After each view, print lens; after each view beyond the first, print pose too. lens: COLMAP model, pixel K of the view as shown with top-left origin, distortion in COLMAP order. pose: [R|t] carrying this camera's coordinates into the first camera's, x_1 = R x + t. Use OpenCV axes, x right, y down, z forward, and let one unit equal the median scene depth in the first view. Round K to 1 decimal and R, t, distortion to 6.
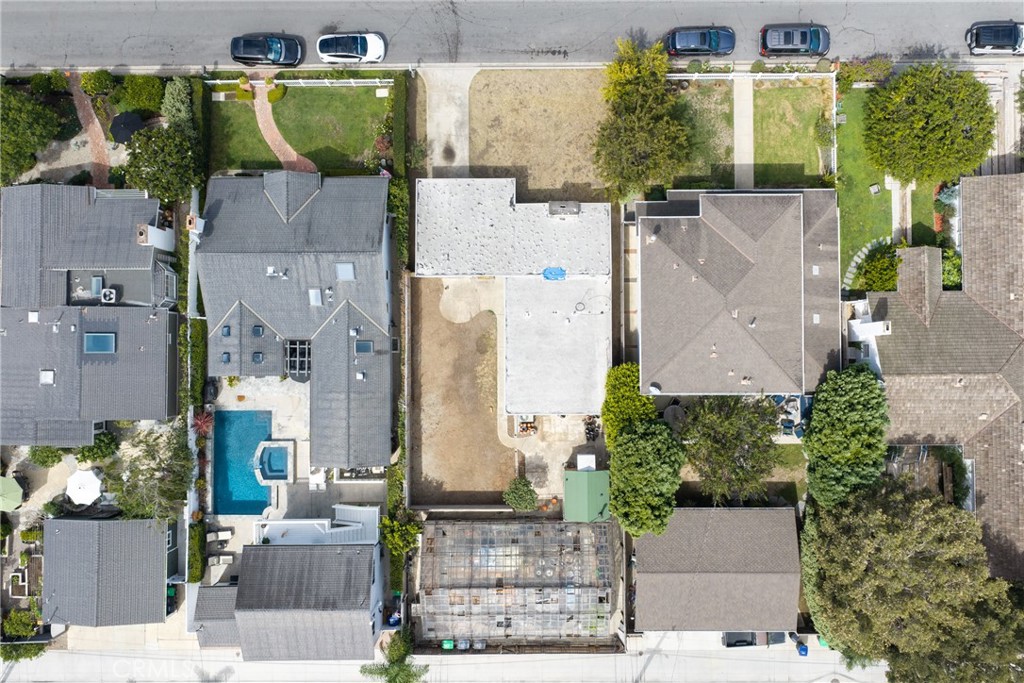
lens RADIAL K [[869.6, 0, 518.0], [0, 869.6, 340.3], [0, 0, 1]] dist [0.020562, -0.005440]
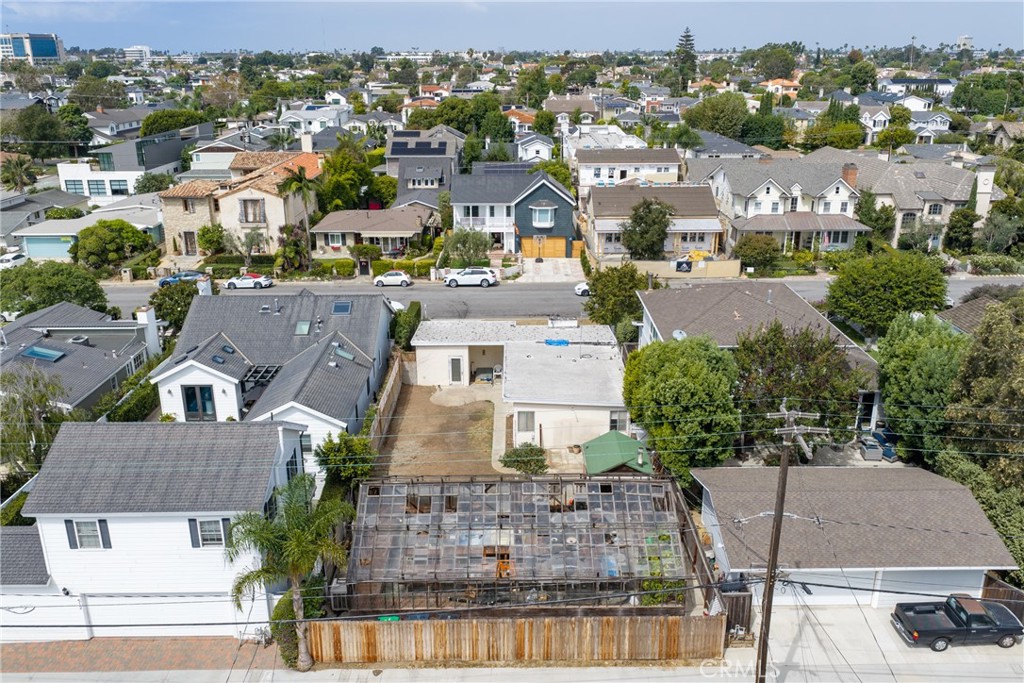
lens RADIAL K [[844.5, 0, 518.2], [0, 844.5, 344.2], [0, 0, 1]] dist [0.014733, -0.011443]
pose [[0.999951, 0.007992, 0.005889, -0.005692], [0.002720, 0.349973, -0.936756, 0.754418], [-0.009547, 0.936726, 0.349934, 0.648107]]
